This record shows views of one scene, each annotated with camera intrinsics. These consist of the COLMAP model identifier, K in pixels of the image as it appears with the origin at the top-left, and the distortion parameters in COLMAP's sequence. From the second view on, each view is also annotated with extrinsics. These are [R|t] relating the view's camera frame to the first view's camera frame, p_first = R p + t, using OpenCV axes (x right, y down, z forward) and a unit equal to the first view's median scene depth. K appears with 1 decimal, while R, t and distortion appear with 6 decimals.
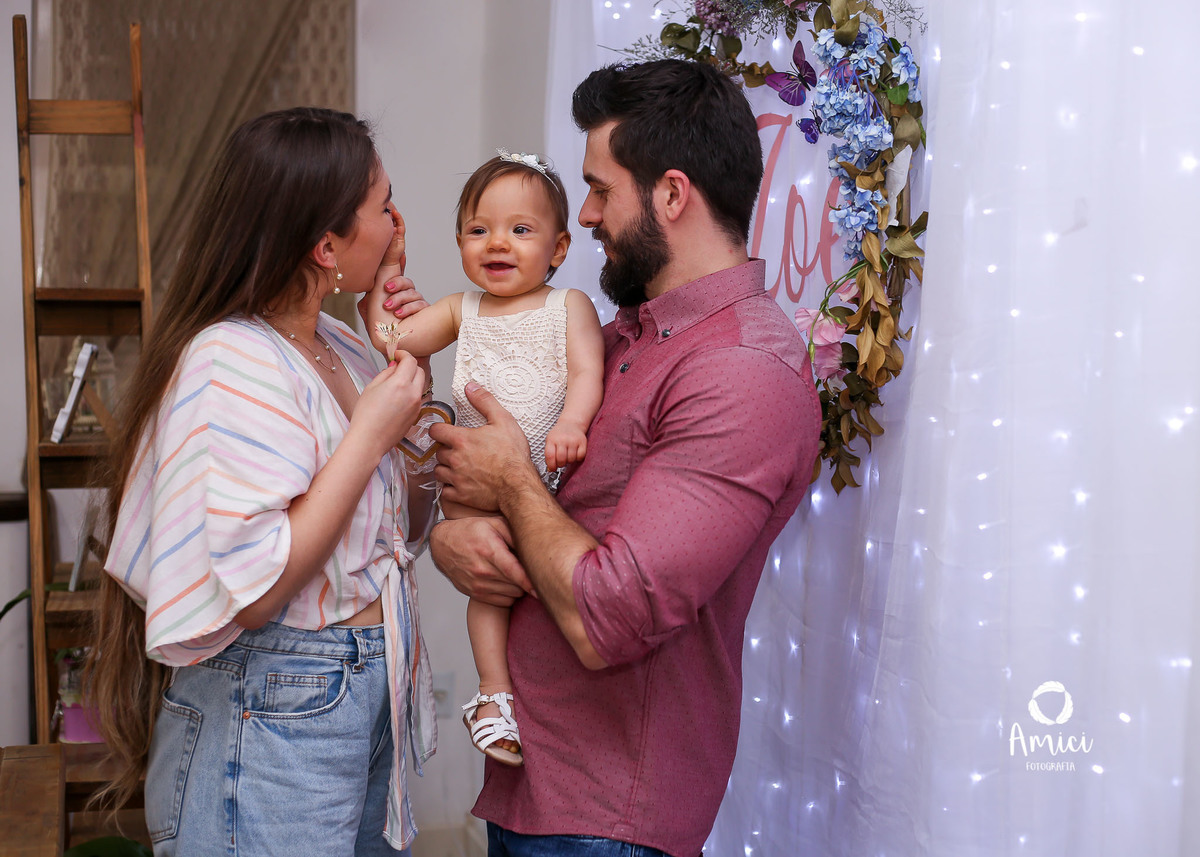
lens RADIAL K [[1966.5, 0, 681.3], [0, 1966.5, 471.8], [0, 0, 1]] dist [-0.103292, -0.063711]
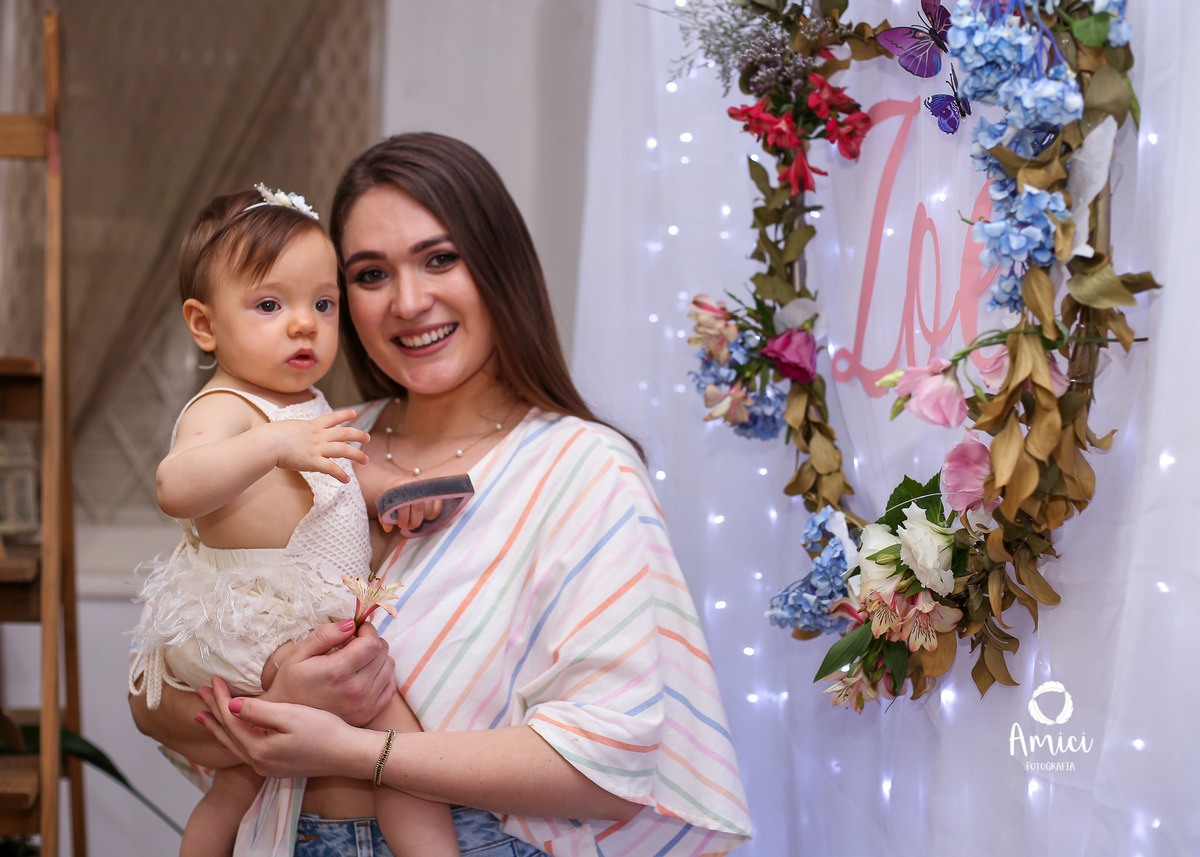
lens RADIAL K [[1958.5, 0, 600.0], [0, 1958.5, 428.5], [0, 0, 1]] dist [-0.097491, -0.077318]
pose [[0.991645, 0.020874, -0.127295, 0.039725], [-0.030346, 0.996875, -0.072930, -0.026282], [0.125375, 0.076184, 0.989180, 0.402671]]
